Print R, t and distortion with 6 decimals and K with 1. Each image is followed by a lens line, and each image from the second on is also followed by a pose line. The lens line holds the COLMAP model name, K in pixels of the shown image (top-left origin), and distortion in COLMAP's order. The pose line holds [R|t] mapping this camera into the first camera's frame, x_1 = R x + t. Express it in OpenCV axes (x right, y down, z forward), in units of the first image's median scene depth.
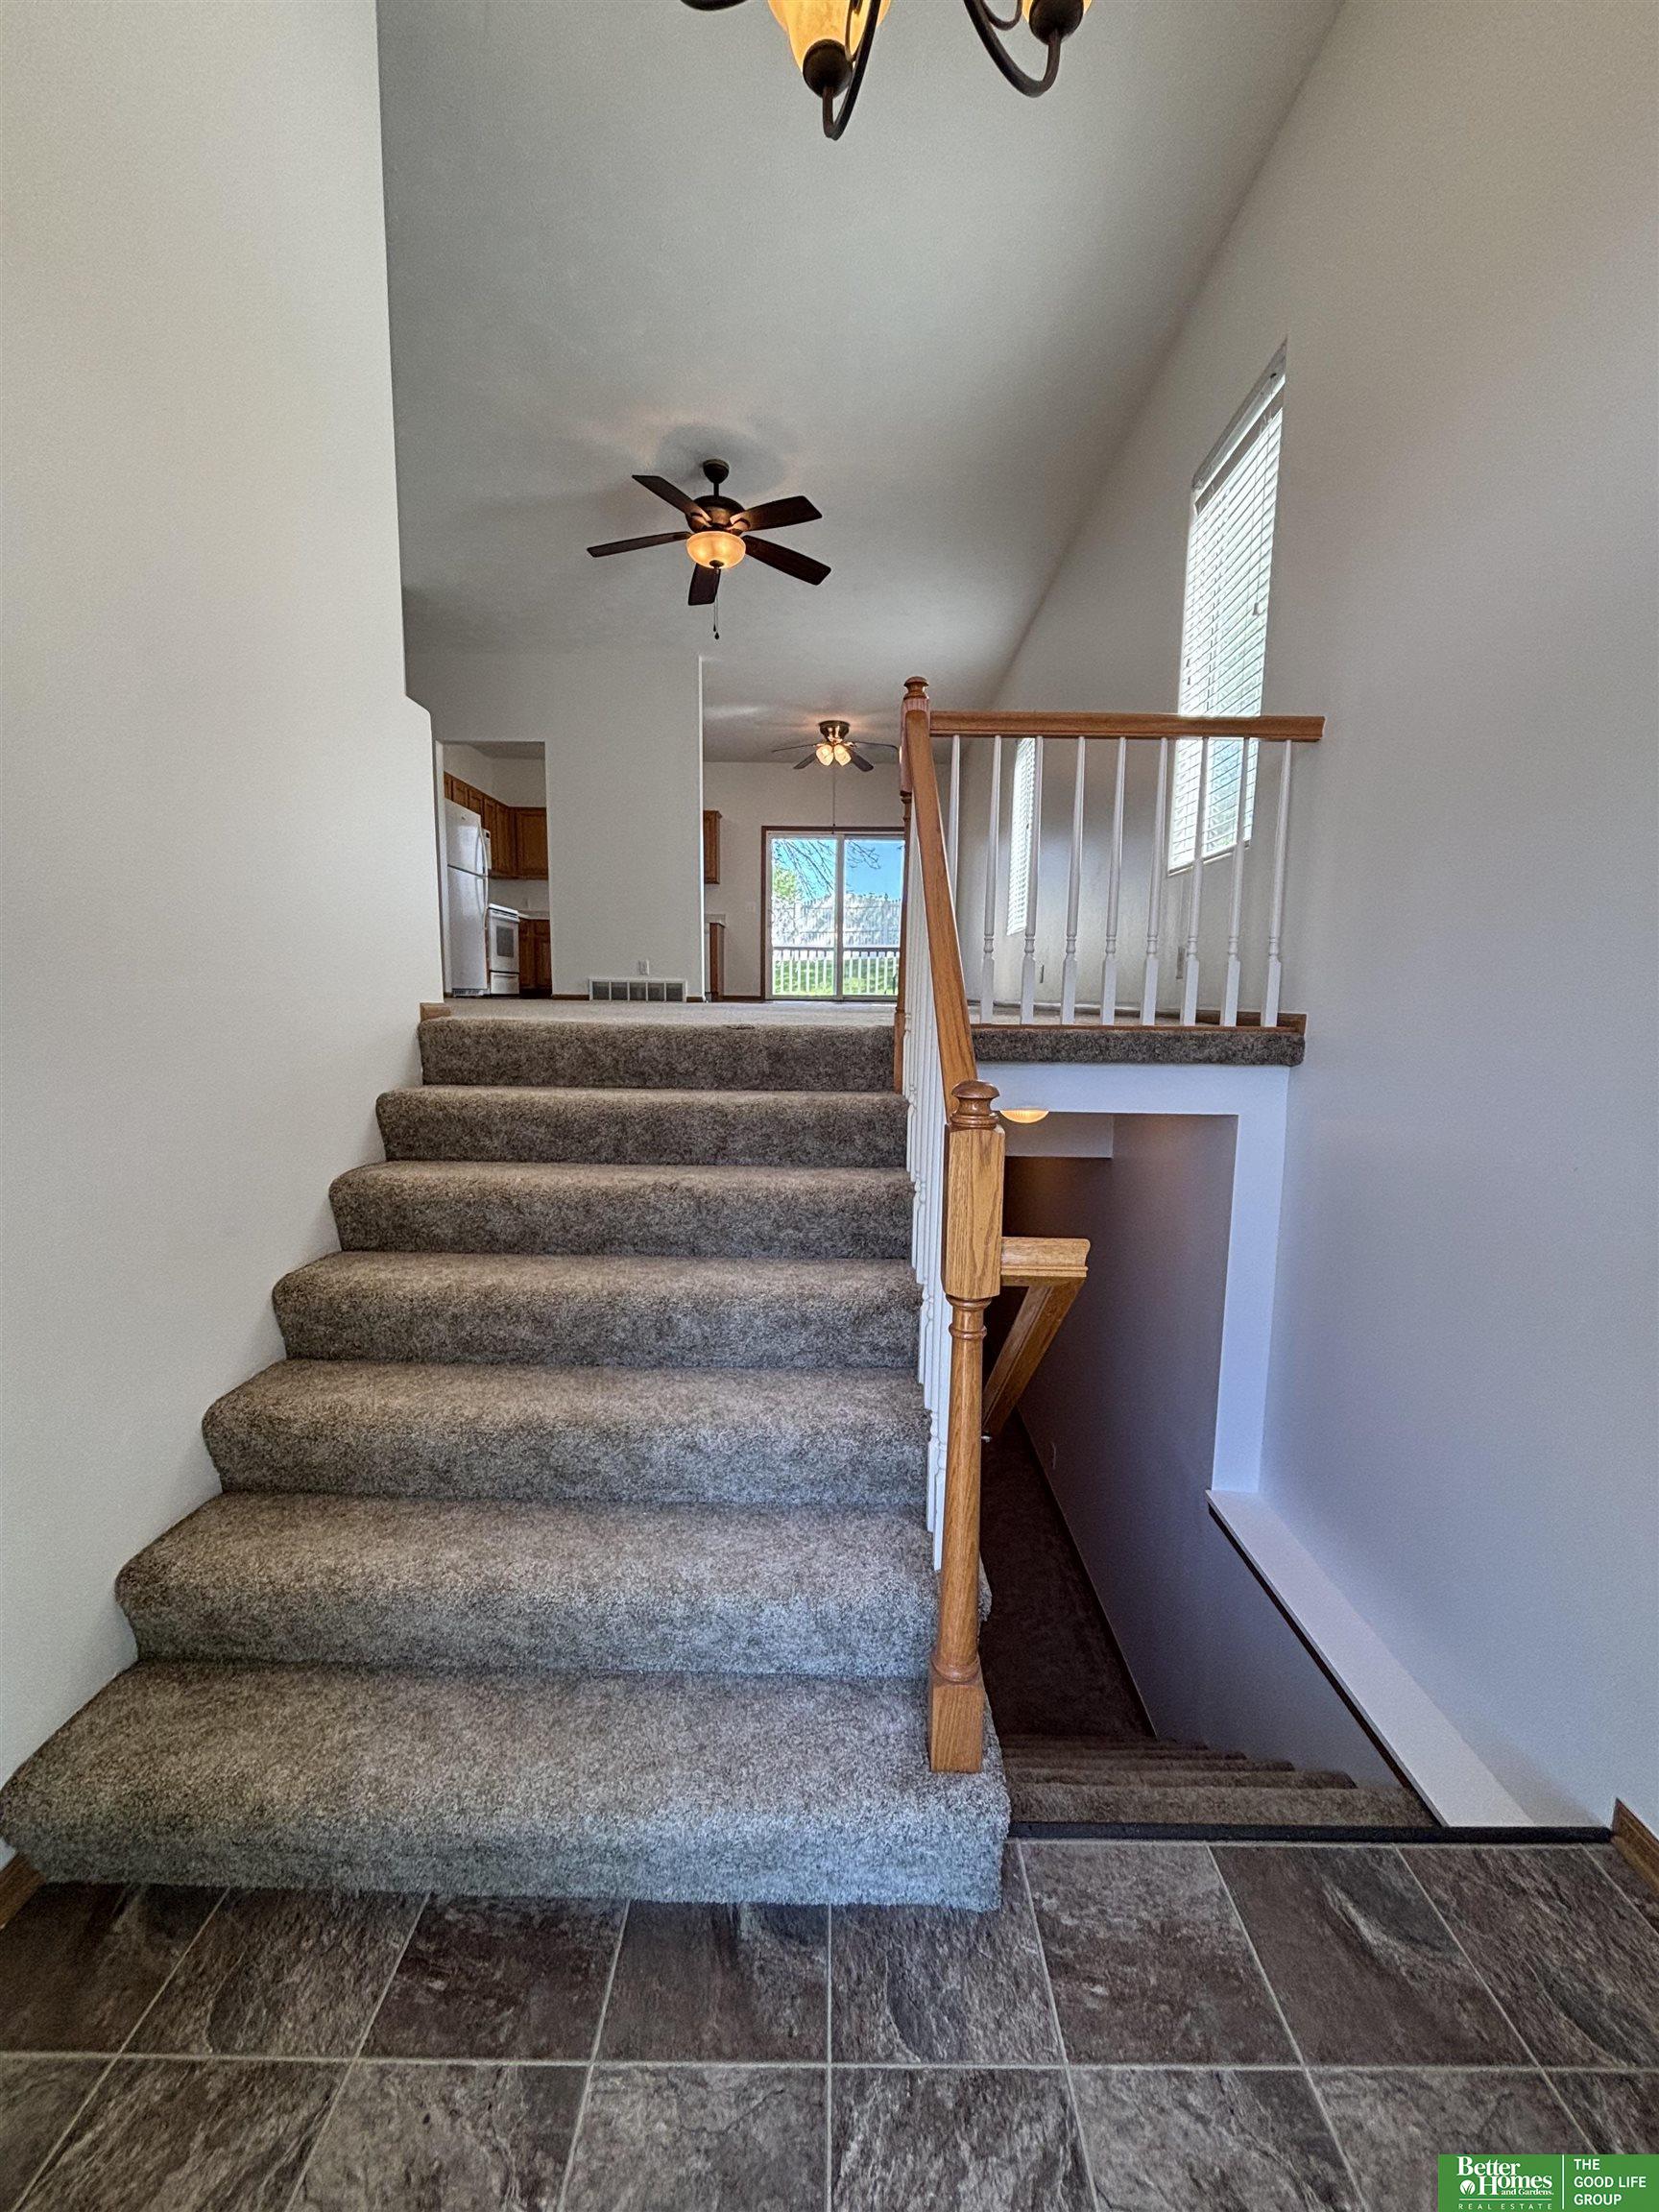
lens RADIAL K [[901.5, 0, 841.5], [0, 901.5, 1101.5], [0, 0, 1]] dist [0.007961, -0.001139]
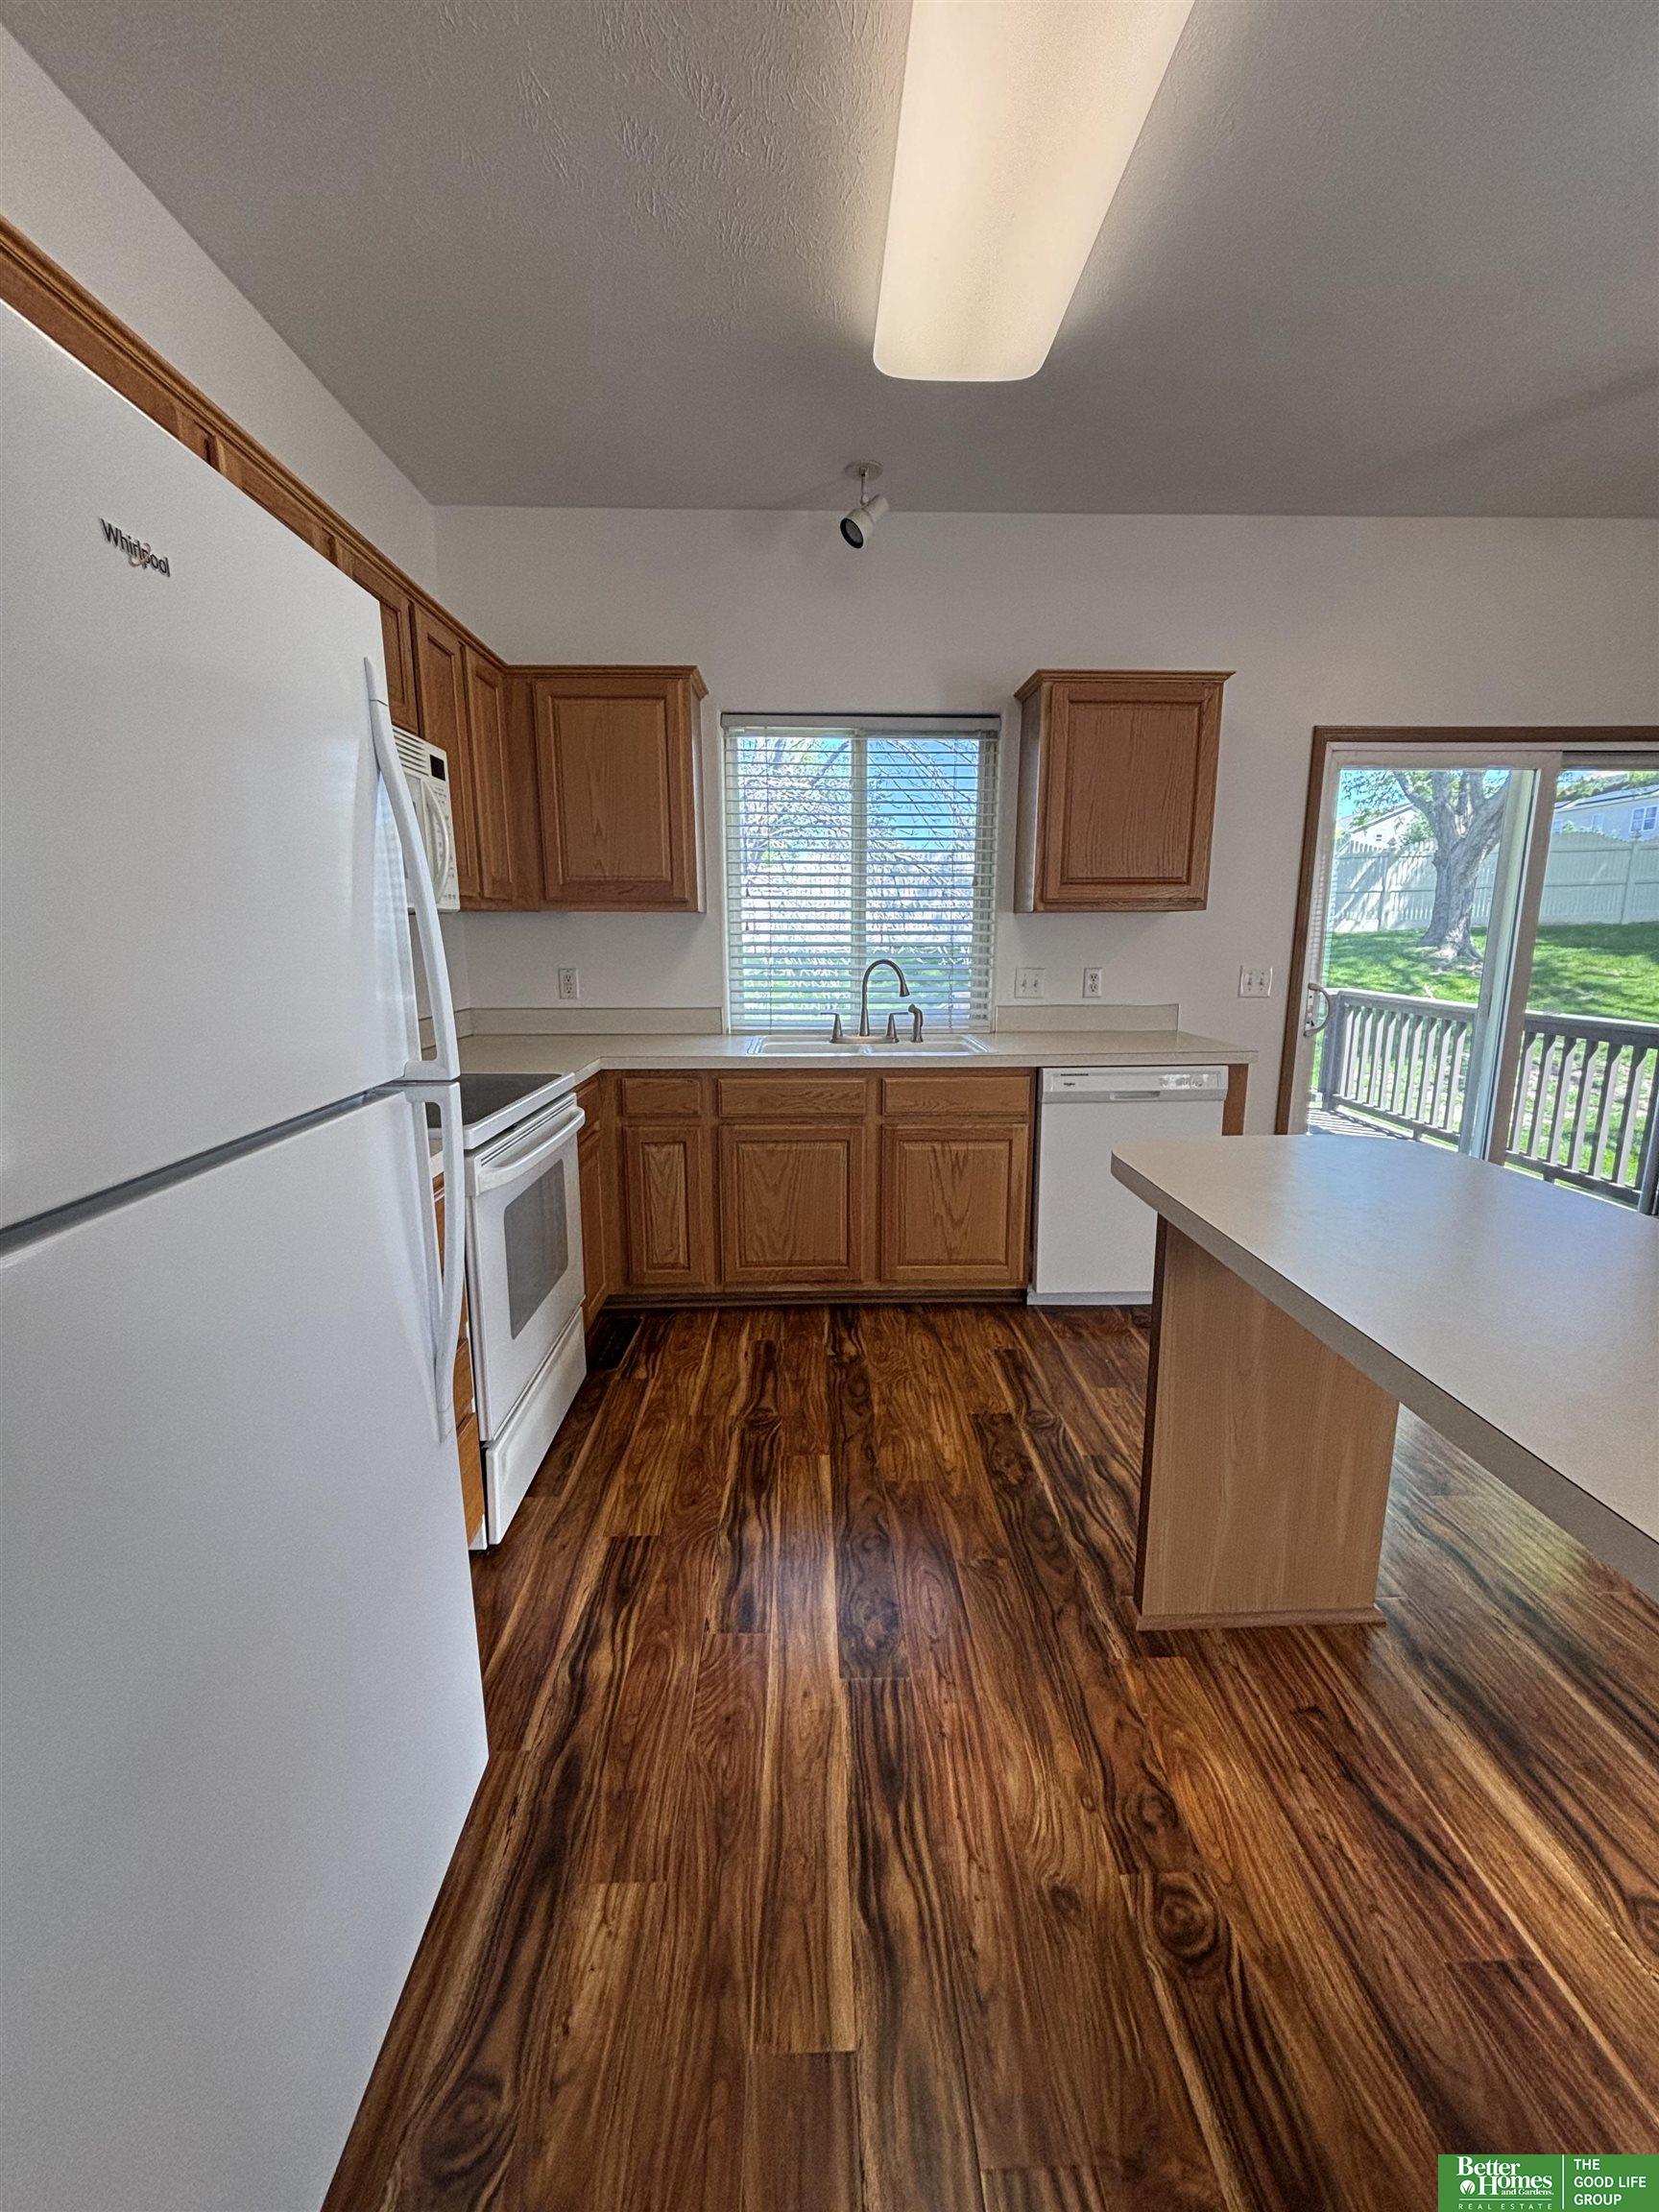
lens RADIAL K [[901.5, 0, 840.2], [0, 901.5, 1109.5], [0, 0, 1]] dist [0.007961, -0.001139]
pose [[0.998904, -0.023148, 0.040686, -0.322963], [0.020144, 0.997146, 0.072760, -0.235316], [-0.042254, -0.071860, 0.996519, 0.807673]]
